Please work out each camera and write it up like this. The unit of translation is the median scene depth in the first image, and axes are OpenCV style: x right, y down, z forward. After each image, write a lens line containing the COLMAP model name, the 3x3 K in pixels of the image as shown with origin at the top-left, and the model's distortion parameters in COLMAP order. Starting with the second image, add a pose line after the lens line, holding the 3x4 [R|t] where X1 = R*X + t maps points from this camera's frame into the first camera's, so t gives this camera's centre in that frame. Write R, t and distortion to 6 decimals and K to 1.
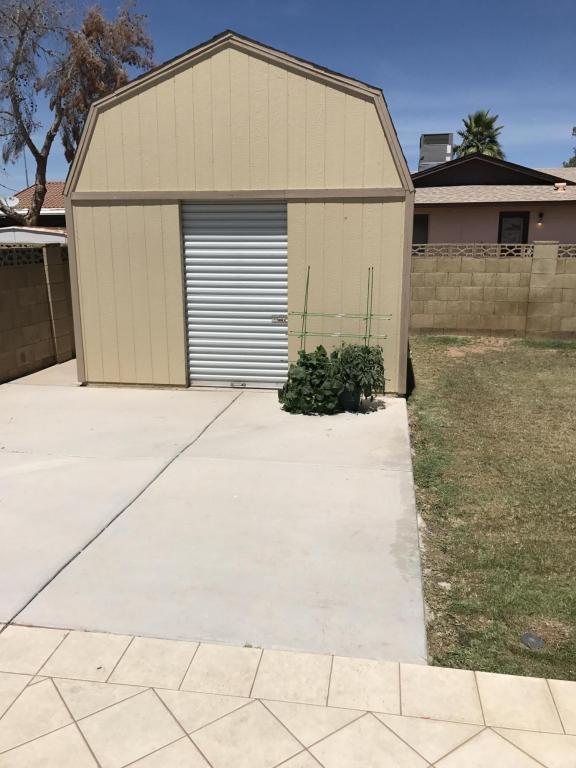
lens RADIAL K [[628.1, 0, 288.0], [0, 628.1, 384.0], [0, 0, 1]] dist [0.026188, 0.003426]
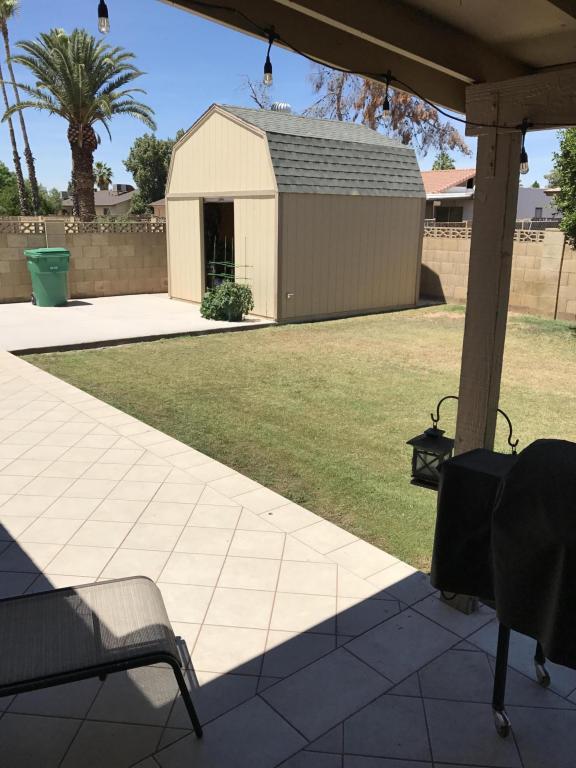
lens RADIAL K [[628.1, 0, 288.0], [0, 628.1, 384.0], [0, 0, 1]] dist [0.026188, 0.003426]
pose [[0.756786, 0.177824, -0.629010, 1.239261], [-0.166288, 0.983001, 0.077831, 0.050777], [0.632157, 0.045695, 0.773492, -0.209949]]
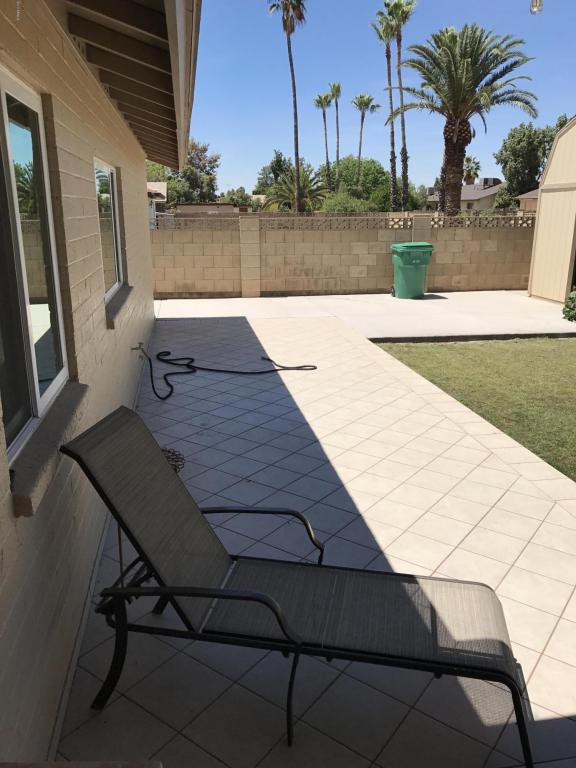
lens RADIAL K [[628.1, 0, 288.0], [0, 628.1, 384.0], [0, 0, 1]] dist [0.026188, 0.003426]
pose [[0.316404, 0.253486, -0.914130, 1.214971], [-0.220635, 0.956875, 0.188972, 0.055108], [0.922610, 0.141897, 0.358687, -0.223245]]
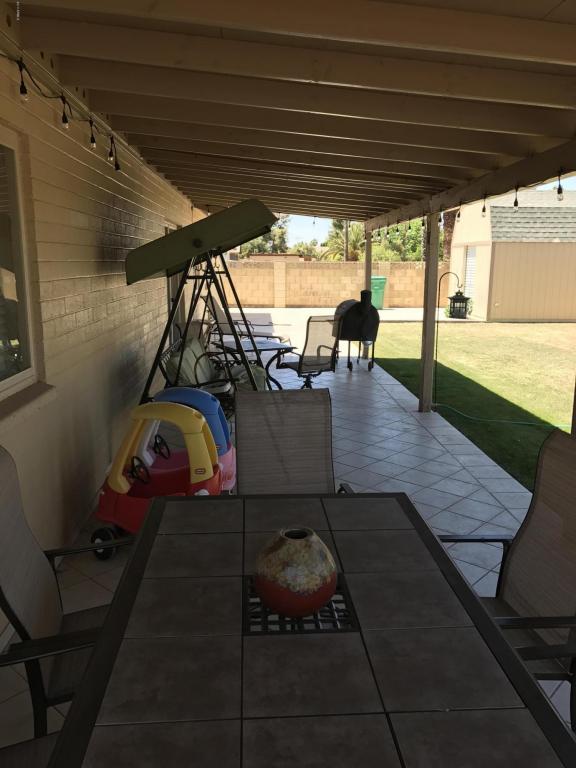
lens RADIAL K [[615.0, 0, 288.0], [0, 615.0, 384.0], [0, 0, 1]] dist [0.003459, 0.000440]
pose [[0.209590, 0.194726, -0.958203, 2.647206], [-0.234710, 0.961337, 0.144024, 0.106703], [0.949201, 0.194714, 0.247191, -0.356747]]
